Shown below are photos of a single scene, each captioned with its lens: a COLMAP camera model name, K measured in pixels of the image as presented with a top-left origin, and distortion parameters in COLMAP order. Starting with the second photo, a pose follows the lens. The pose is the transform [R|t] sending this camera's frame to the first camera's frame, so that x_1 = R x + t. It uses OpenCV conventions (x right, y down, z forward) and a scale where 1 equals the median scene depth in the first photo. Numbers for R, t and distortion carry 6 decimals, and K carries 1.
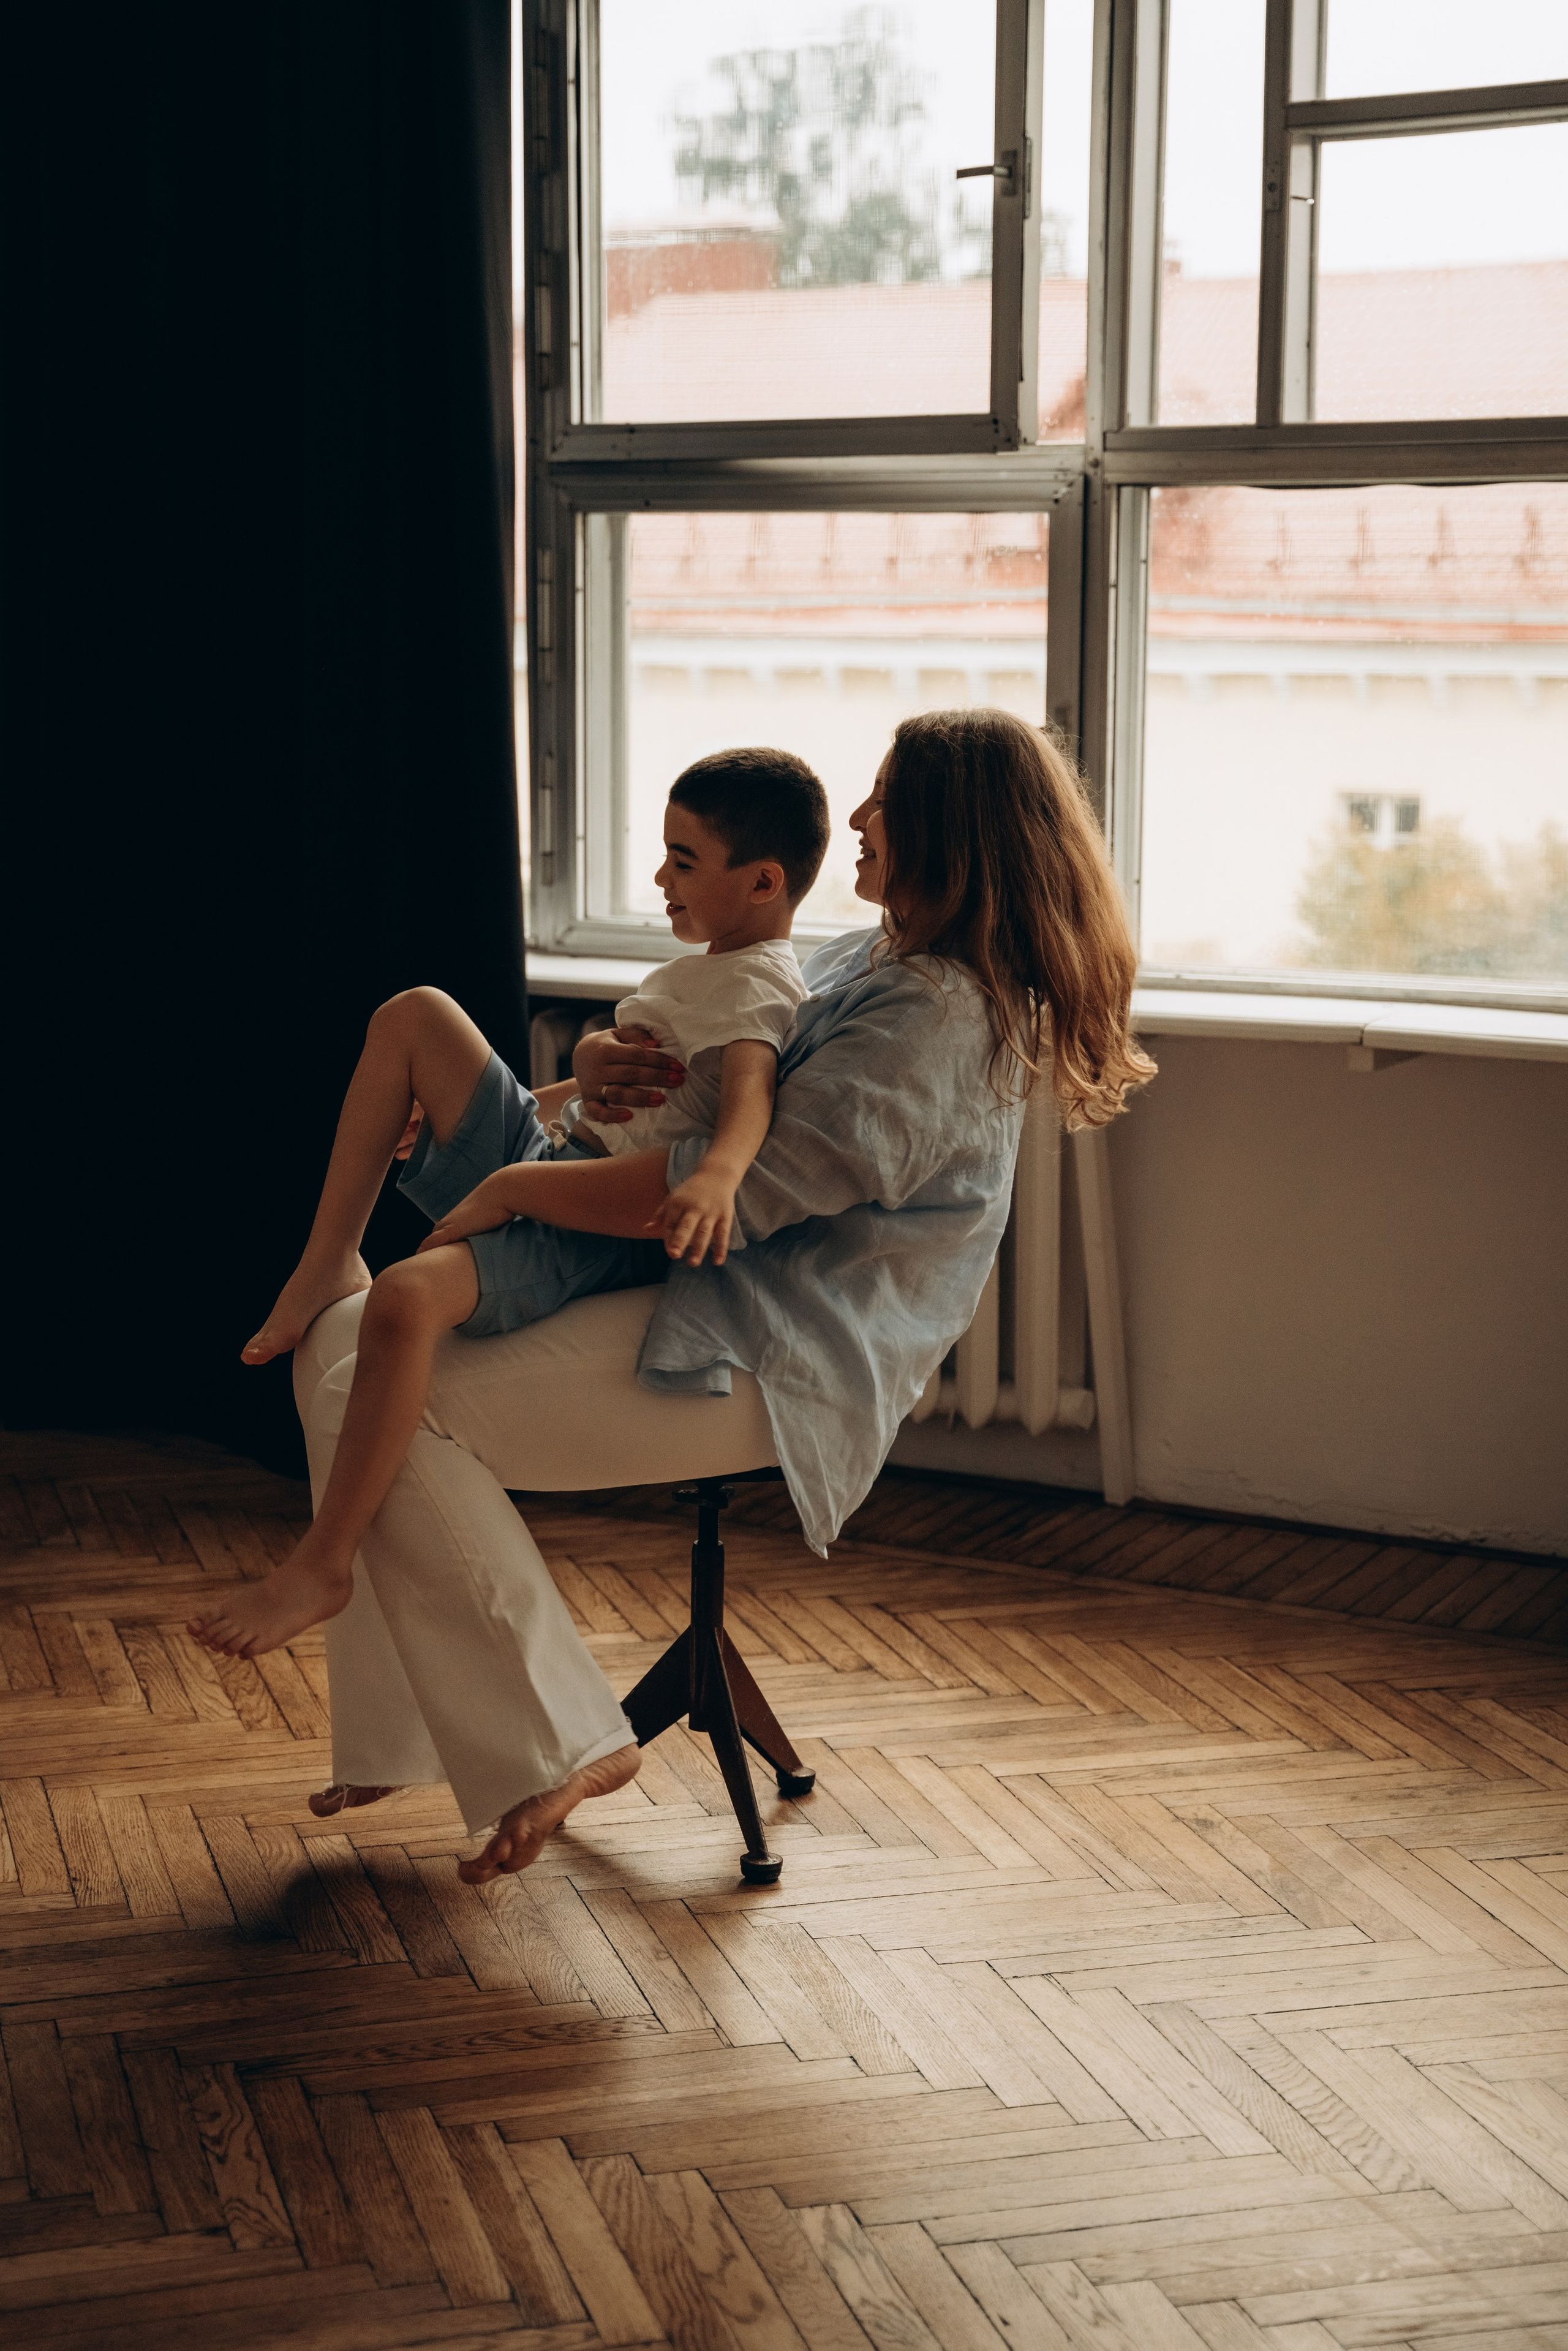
lens RADIAL K [[3901.6, 0, 769.8], [0, 3901.6, 1176.0], [0, 0, 1]] dist [0.119106, 0.000000]
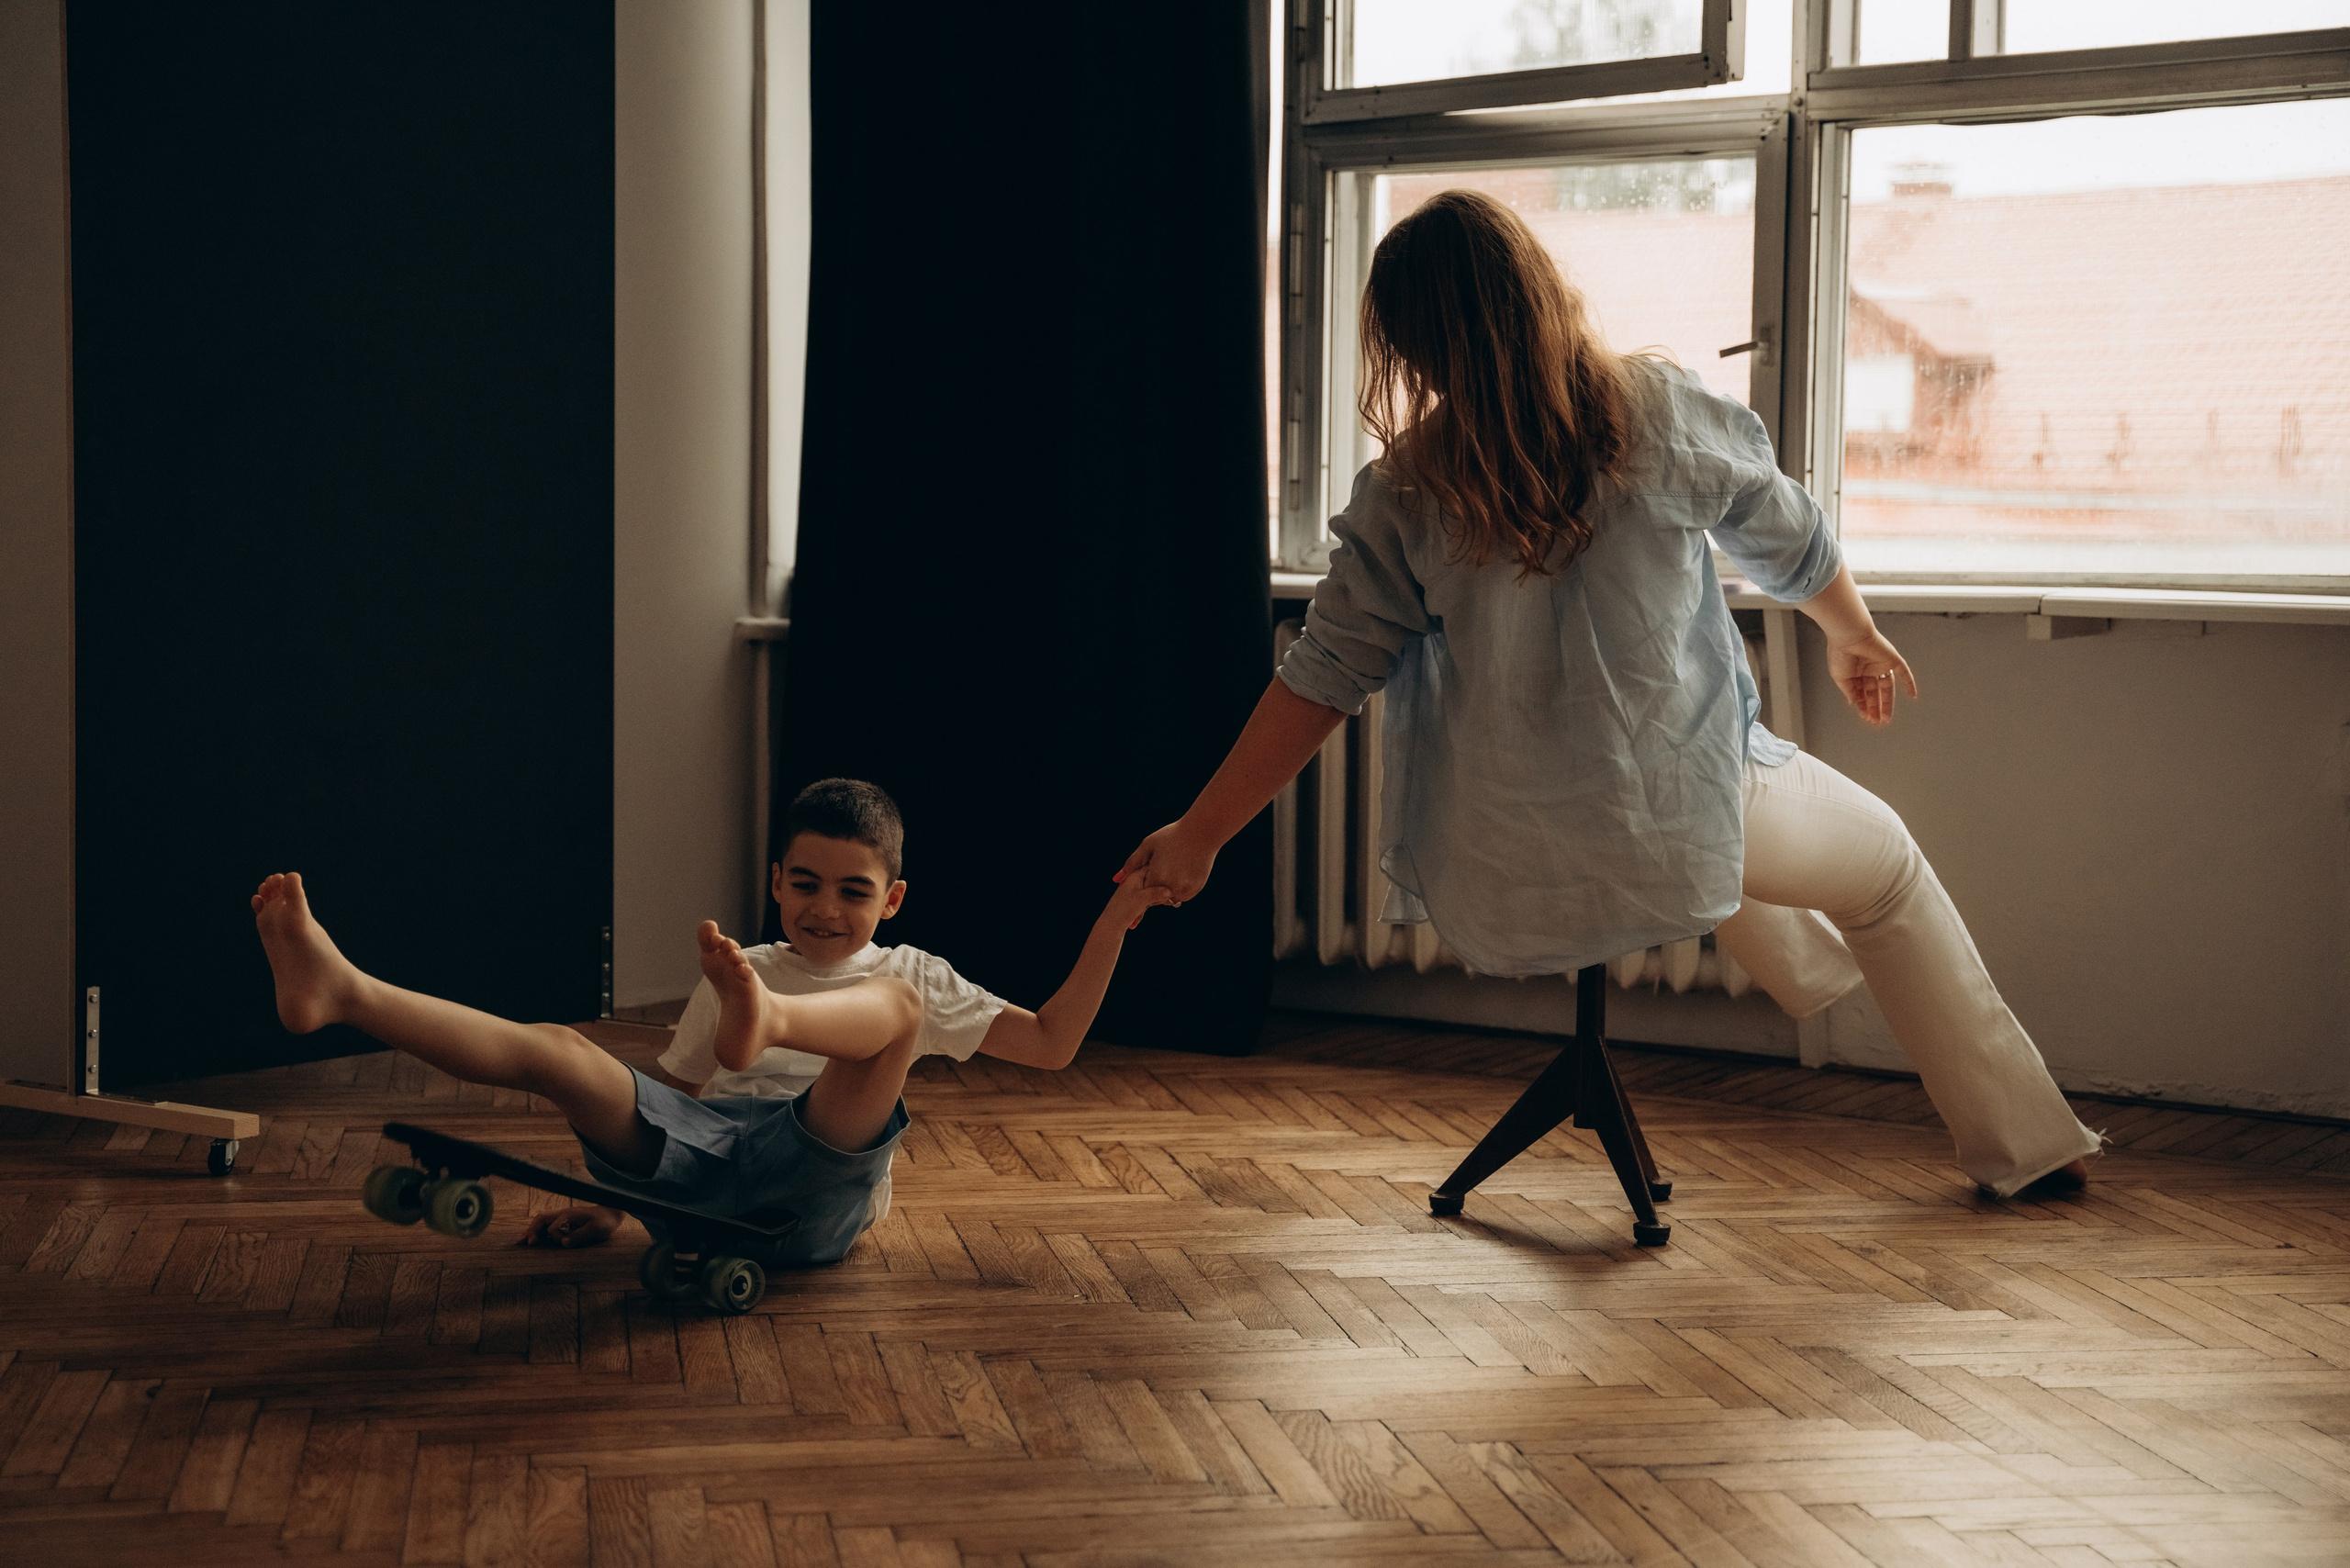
lens RADIAL K [[3774.4, 0, 1189.5], [0, 3774.4, 783.1], [0, 0, 1]] dist [0.130794, 0.000000]
pose [[0.995544, 0.014597, -0.093163, 0.015589], [-0.021579, 0.996996, -0.074386, 0.092278], [0.091798, 0.076064, 0.992868, -0.055292]]
